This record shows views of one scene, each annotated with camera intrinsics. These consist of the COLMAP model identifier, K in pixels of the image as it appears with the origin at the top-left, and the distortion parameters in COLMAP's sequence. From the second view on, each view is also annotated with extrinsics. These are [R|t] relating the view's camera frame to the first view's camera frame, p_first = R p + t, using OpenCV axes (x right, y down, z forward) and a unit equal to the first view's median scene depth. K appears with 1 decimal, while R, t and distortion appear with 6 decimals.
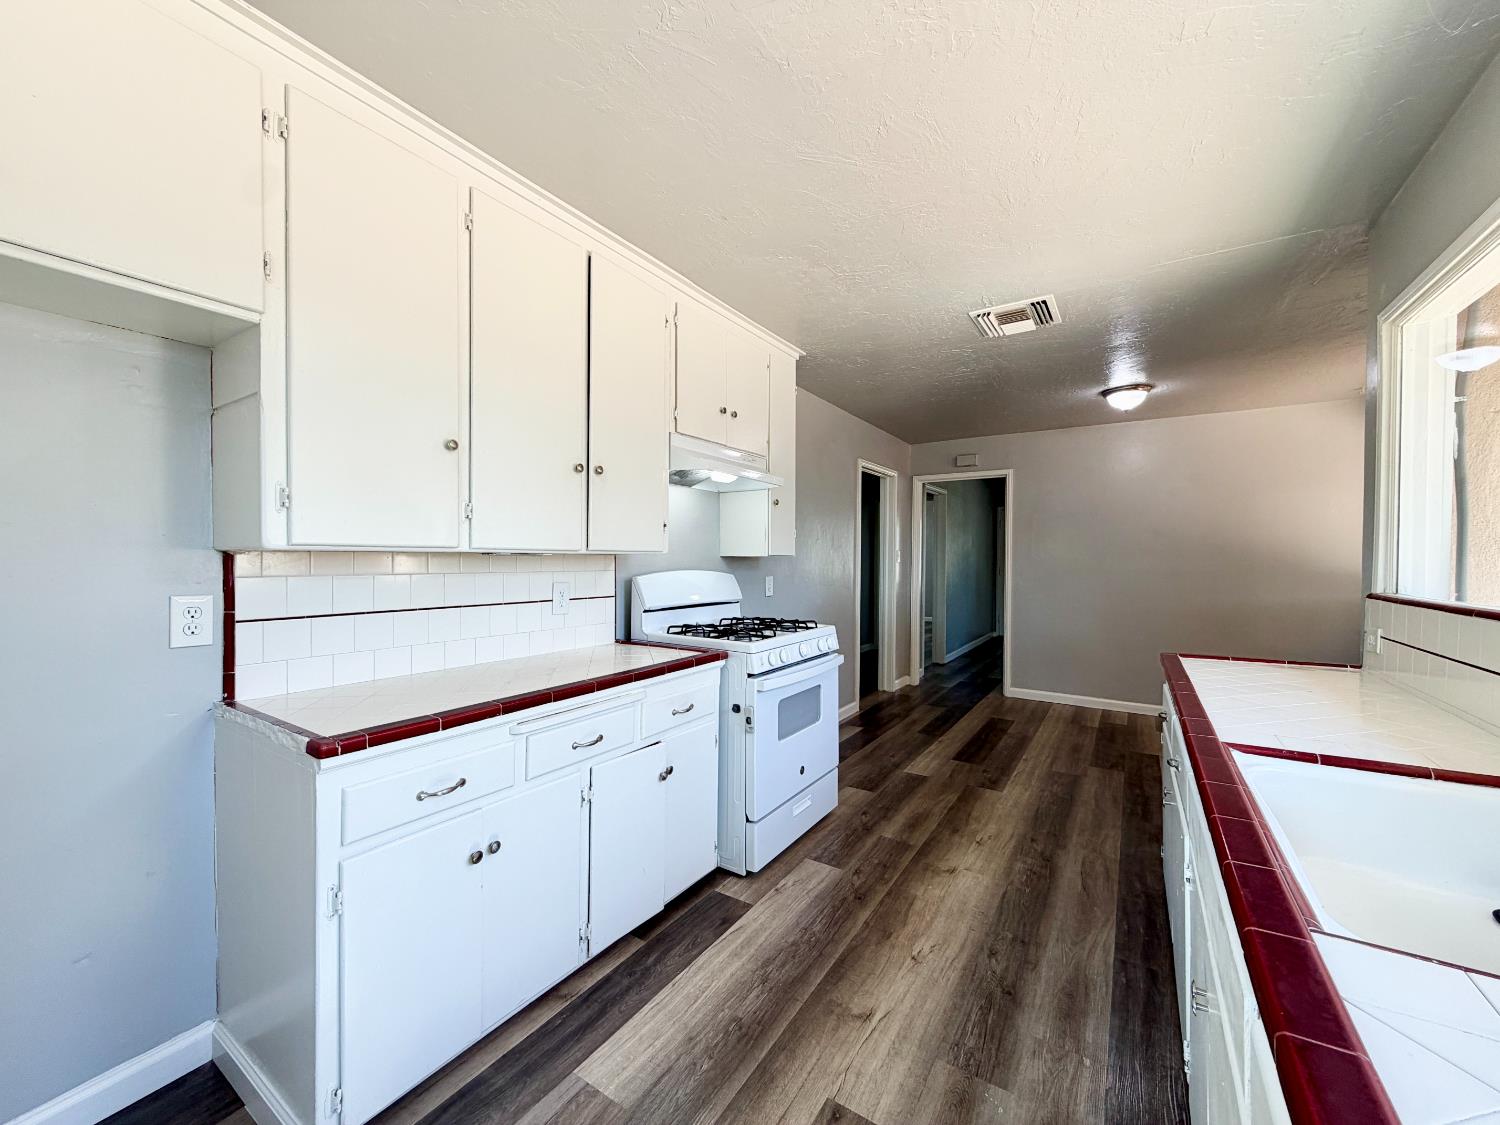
lens RADIAL K [[596.5, 0, 747.3], [0, 596.5, 561.8], [0, 0, 1]] dist [0.001304, -0.000105]
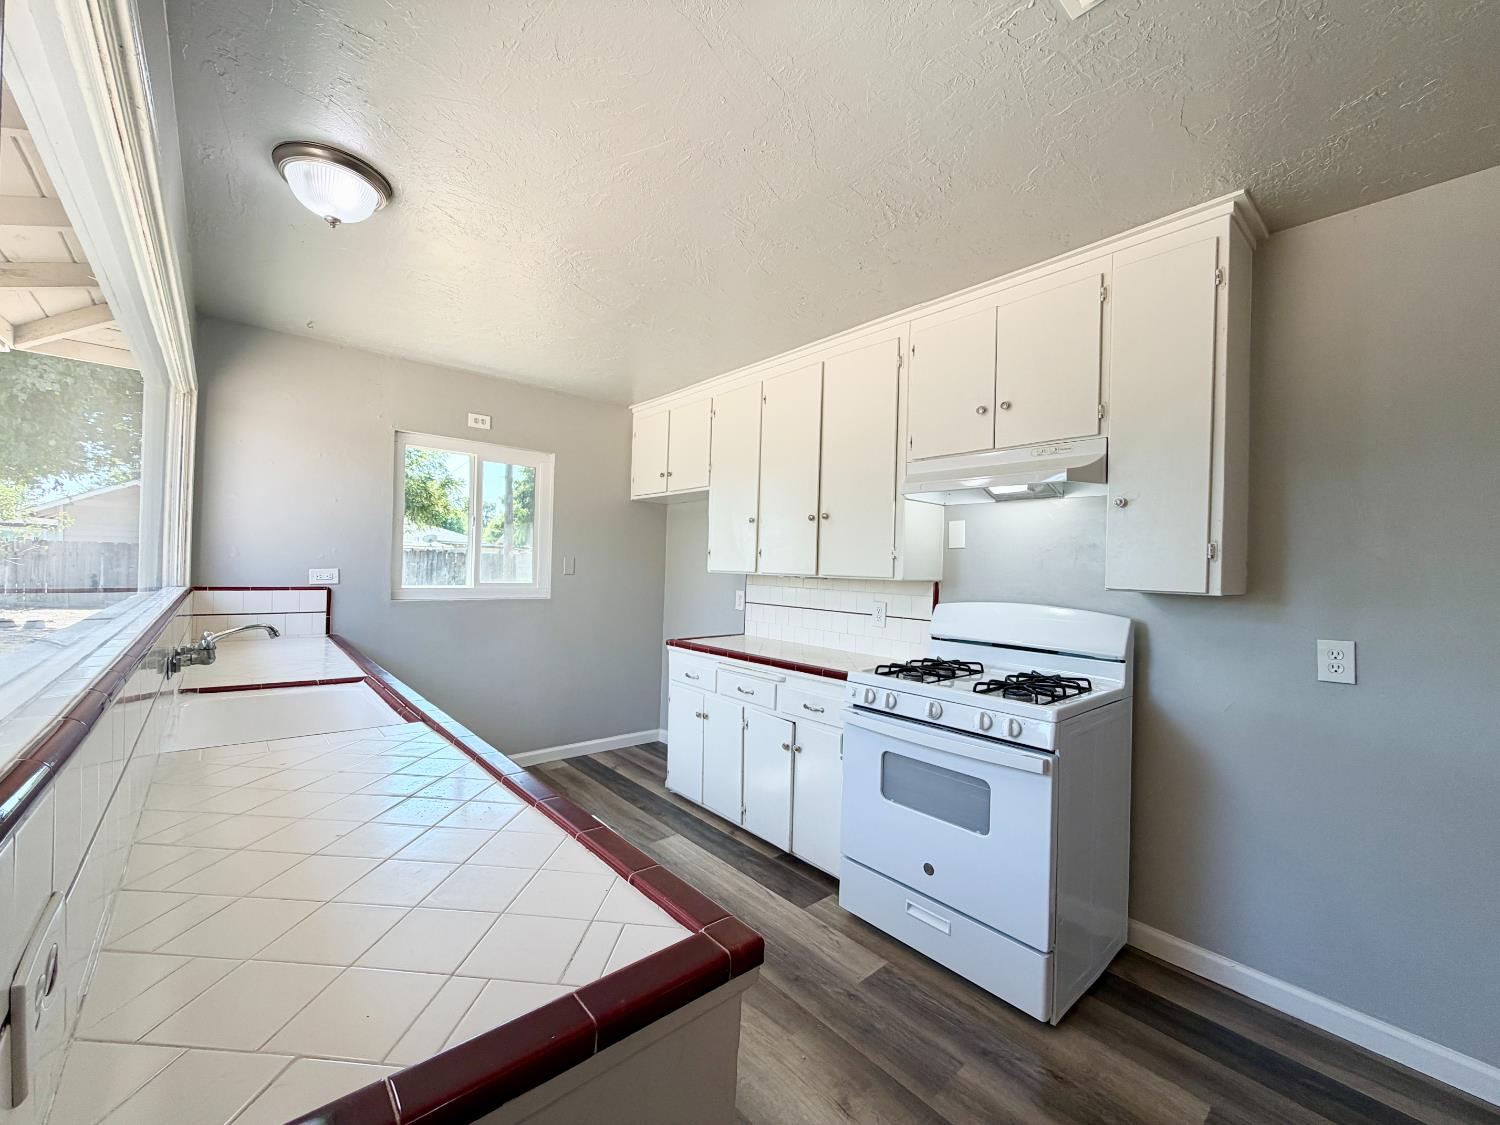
lens RADIAL K [[596.5, 0, 747.3], [0, 596.5, 561.8], [0, 0, 1]] dist [0.001304, -0.000105]
pose [[-0.272214, -0.031696, -0.961715, 1.102835], [-0.045001, 0.998783, -0.020180, -0.014470], [0.961184, 0.037785, -0.273309, 1.201490]]
